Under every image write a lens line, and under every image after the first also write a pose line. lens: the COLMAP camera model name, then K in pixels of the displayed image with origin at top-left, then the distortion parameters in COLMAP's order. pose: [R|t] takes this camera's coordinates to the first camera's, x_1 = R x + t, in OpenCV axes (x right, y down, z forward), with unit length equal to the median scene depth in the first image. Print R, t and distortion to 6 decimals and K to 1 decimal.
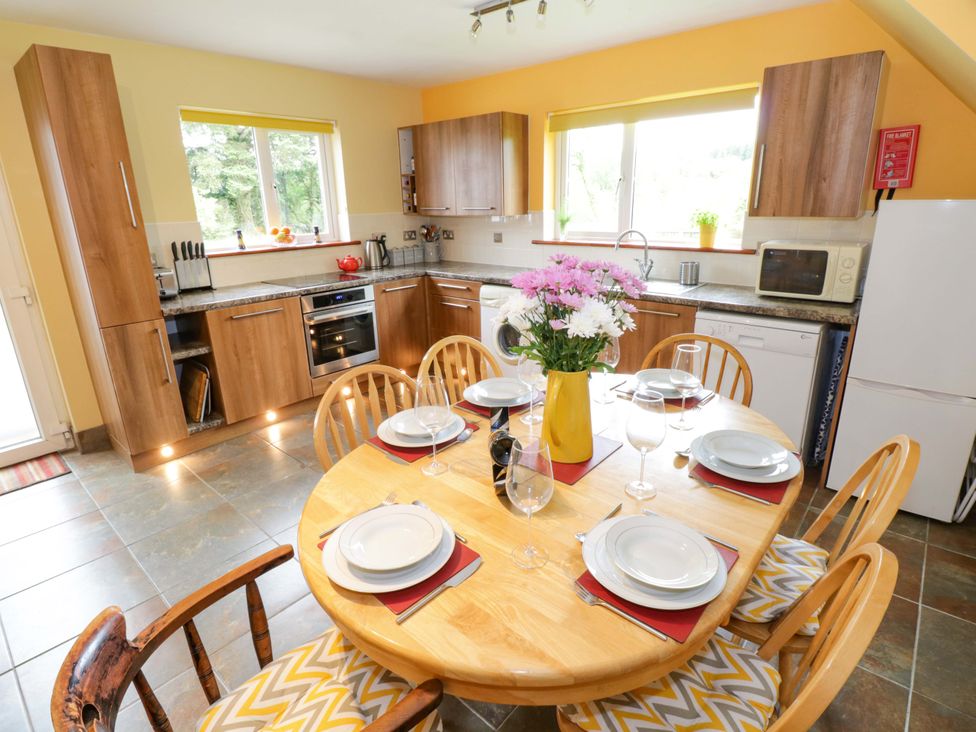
lens RADIAL K [[514.5, 0, 487.7], [0, 514.5, 349.7], [0, 0, 1]] dist [0.003500, 0.000666]
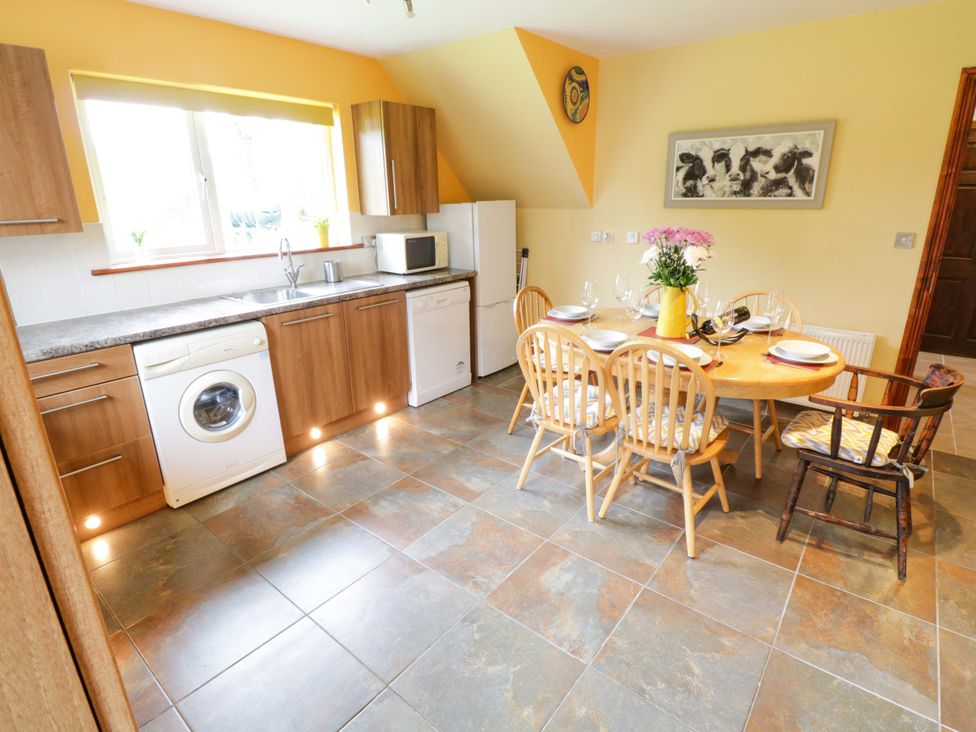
lens RADIAL K [[514.5, 0, 487.7], [0, 514.5, 349.7], [0, 0, 1]] dist [0.003500, 0.000666]
pose [[-0.046476, -0.253207, 0.966295, -0.658039], [0.306916, 0.916930, 0.255033, -0.166748], [-0.950601, 0.308425, 0.035099, 0.677780]]
